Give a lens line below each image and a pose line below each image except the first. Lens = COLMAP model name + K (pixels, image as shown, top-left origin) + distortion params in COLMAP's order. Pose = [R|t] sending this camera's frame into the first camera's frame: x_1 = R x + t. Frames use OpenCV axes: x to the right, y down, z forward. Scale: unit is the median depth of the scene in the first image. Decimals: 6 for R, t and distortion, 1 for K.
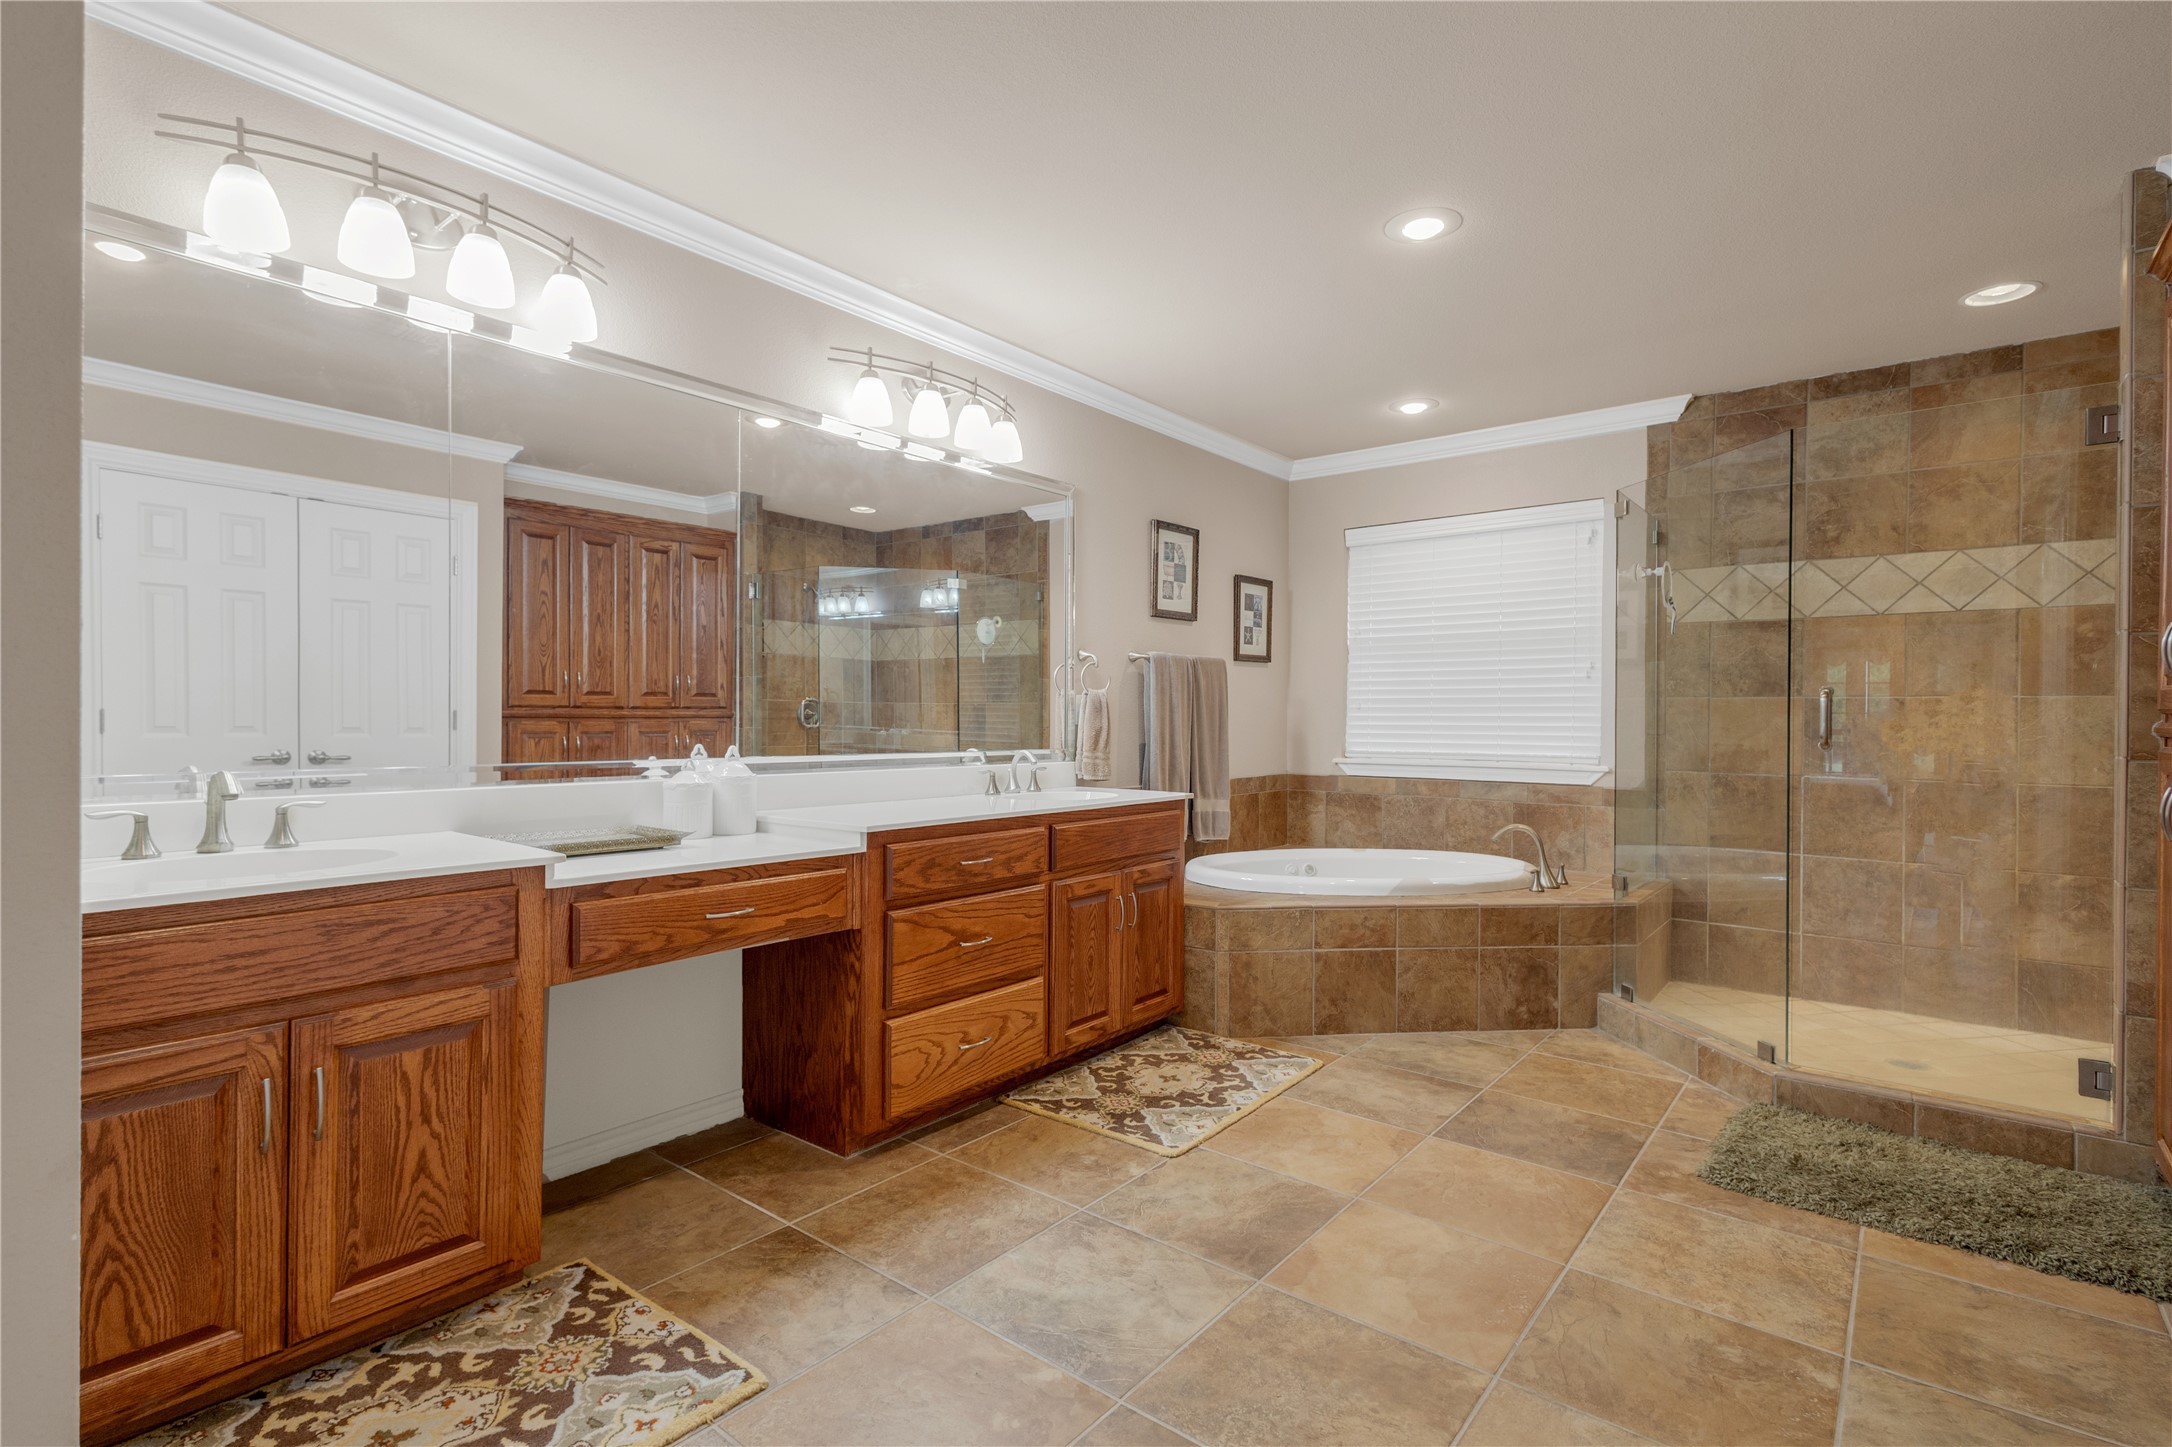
lens RADIAL K [[1018.8, 0, 1063.8], [0, 1018.8, 722.7], [0, 0, 1]] dist [0.001760, -0.001194]
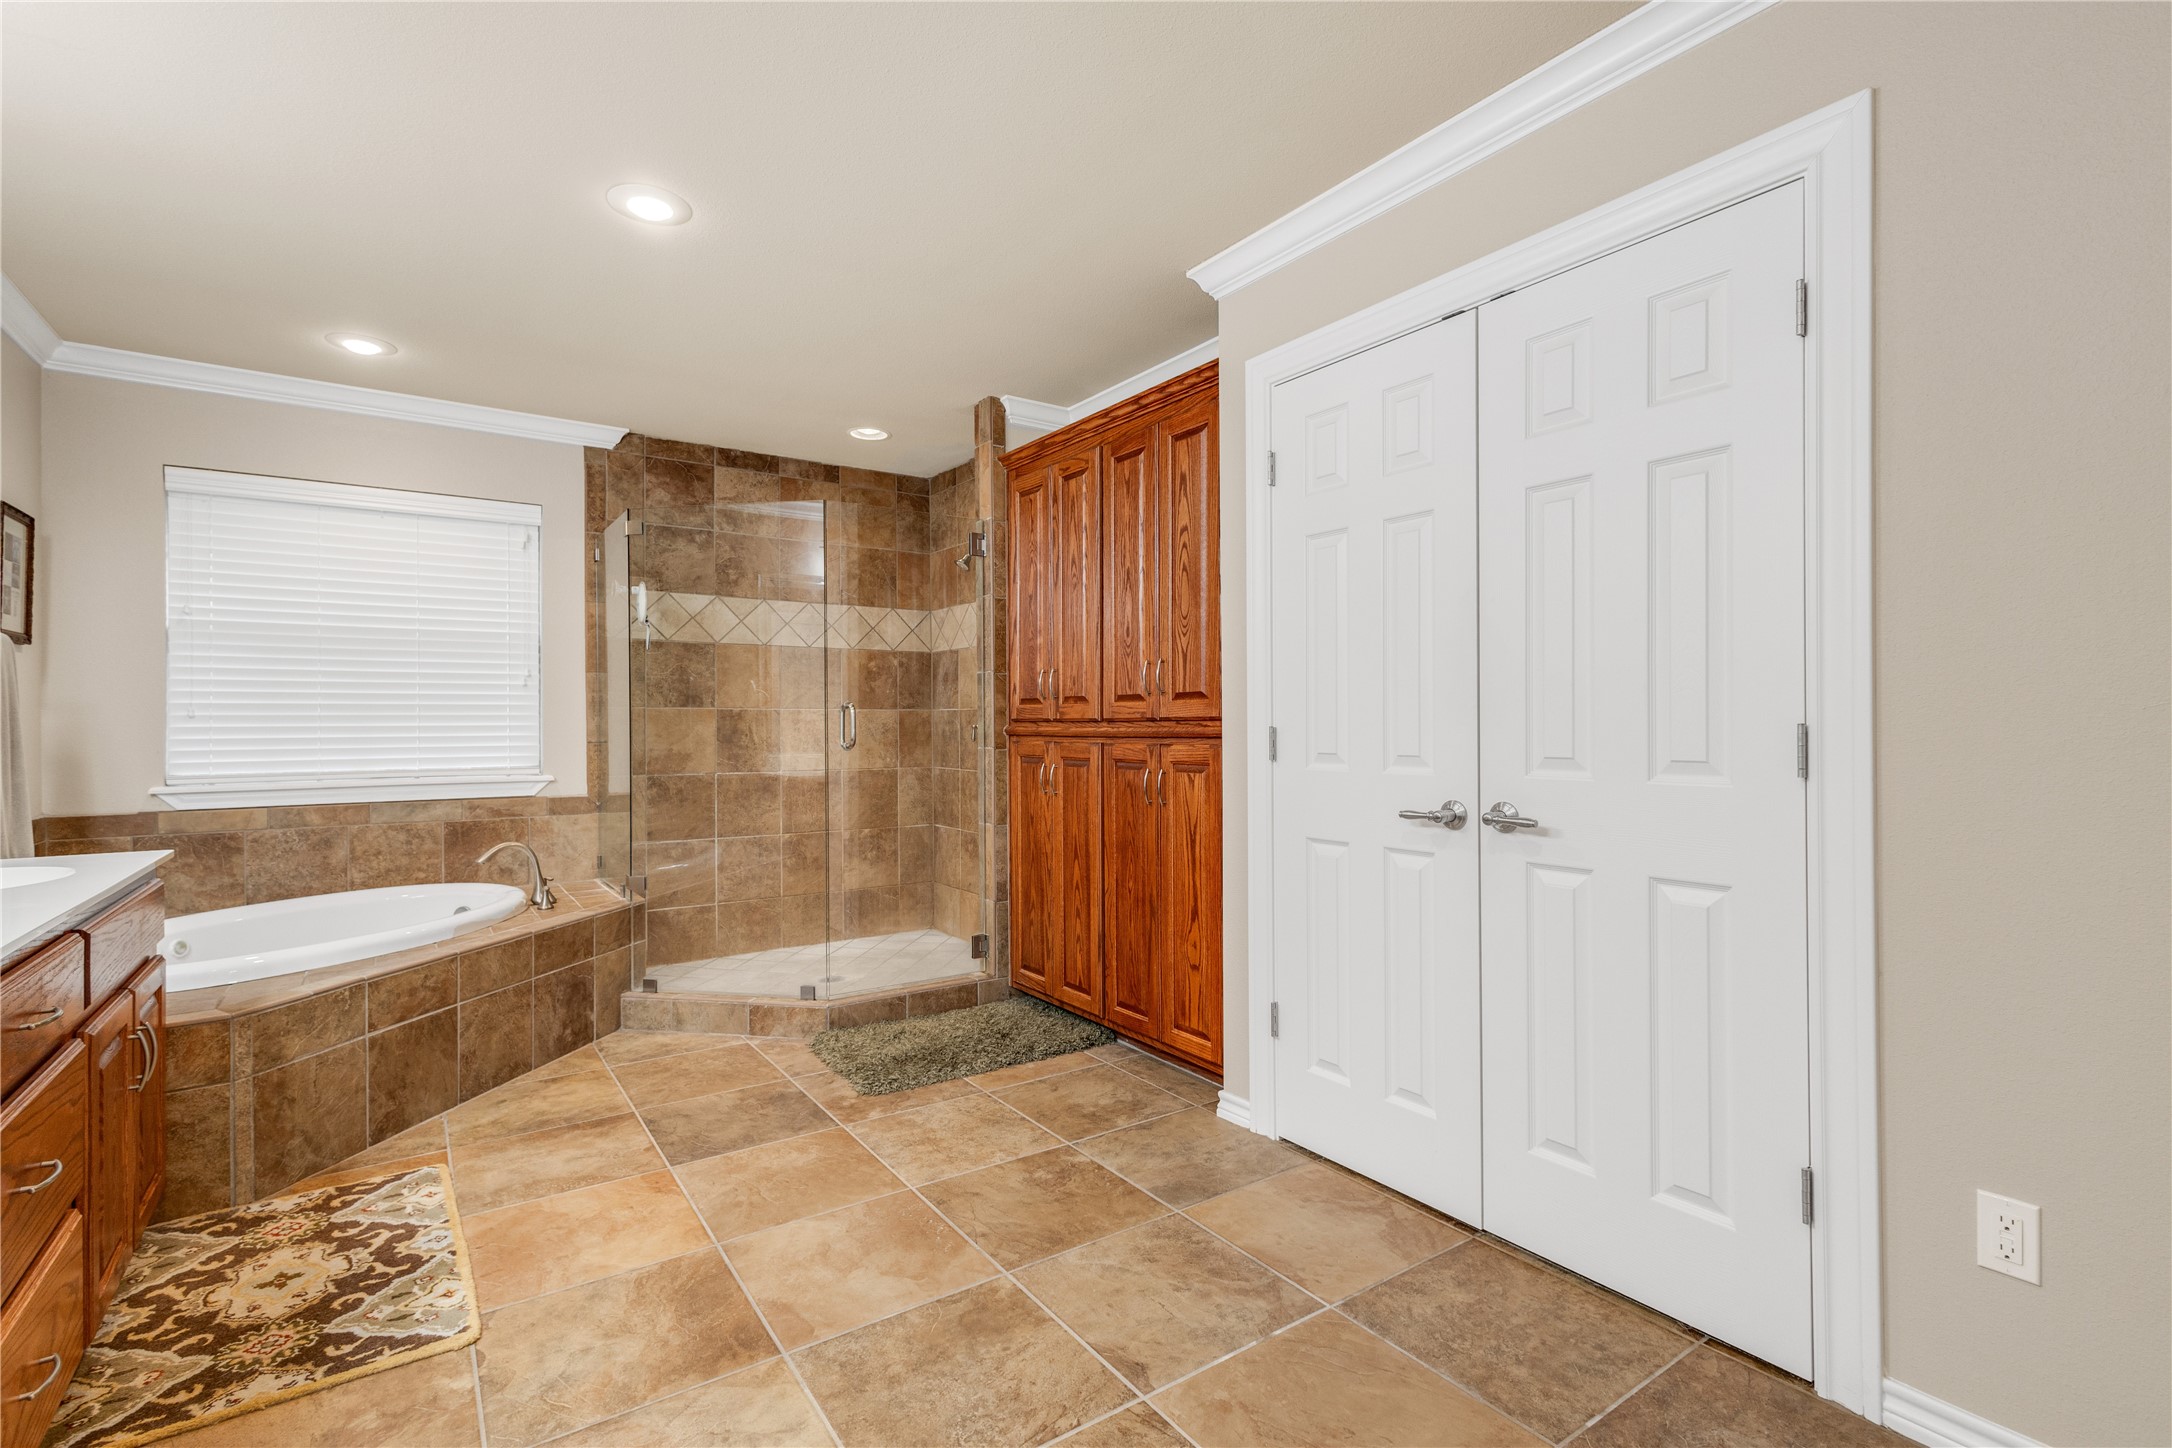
lens RADIAL K [[1018.8, 0, 1063.8], [0, 1018.8, 723.2], [0, 0, 1]] dist [0.001760, -0.001194]
pose [[0.265369, -0.005202, 0.964133, -0.358128], [0.012104, 0.999925, 0.002064, -0.005170], [-0.964071, 0.011122, 0.265412, 0.303450]]
